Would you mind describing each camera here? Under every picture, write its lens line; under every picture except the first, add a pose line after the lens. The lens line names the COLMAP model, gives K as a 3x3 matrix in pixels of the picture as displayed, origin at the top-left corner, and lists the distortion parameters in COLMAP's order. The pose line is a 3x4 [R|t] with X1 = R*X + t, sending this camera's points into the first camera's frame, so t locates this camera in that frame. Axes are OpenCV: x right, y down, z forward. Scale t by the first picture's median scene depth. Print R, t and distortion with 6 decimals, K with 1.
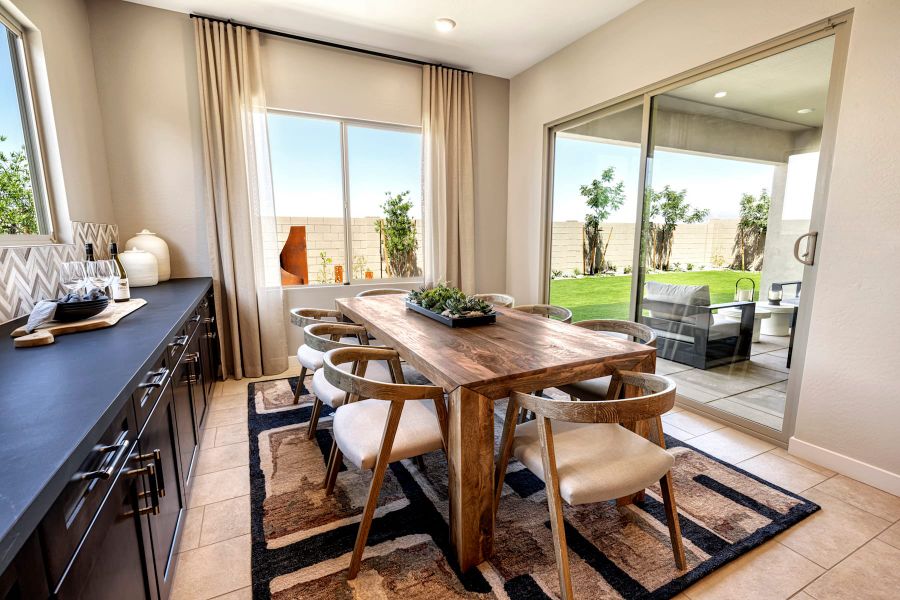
lens RADIAL K [[407.5, 0, 450.0], [0, 407.5, 300.0], [0, 0, 1]] dist [0.000575, -0.000050]
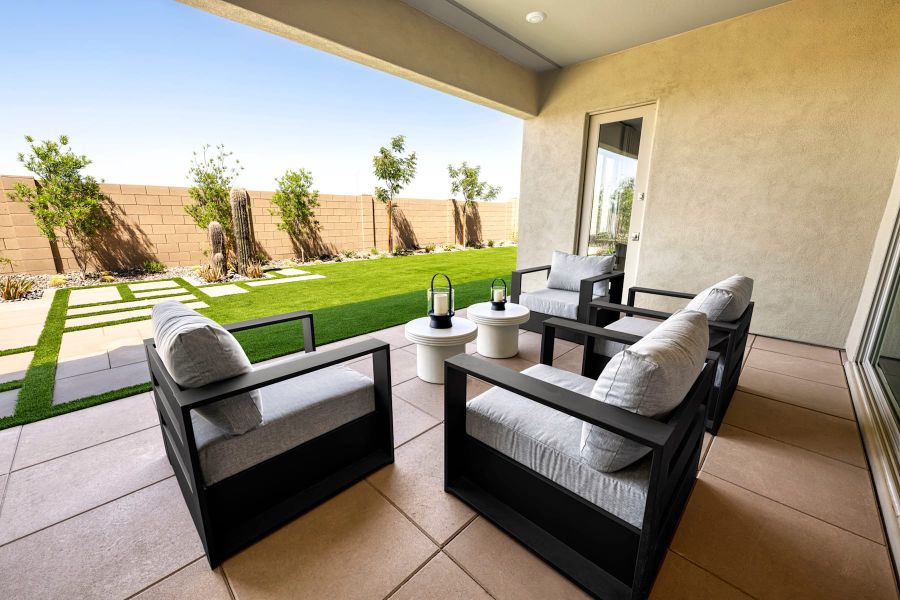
lens RADIAL K [[355.5, 0, 450.0], [0, 355.5, 300.0], [0, 0, 1]] dist [0.000338, 0.000029]
pose [[0.941743, -0.071506, 0.328643, 0.208509], [0.045930, 0.995326, 0.084947, -0.021254], [-0.333181, -0.064903, 0.940626, 0.188369]]
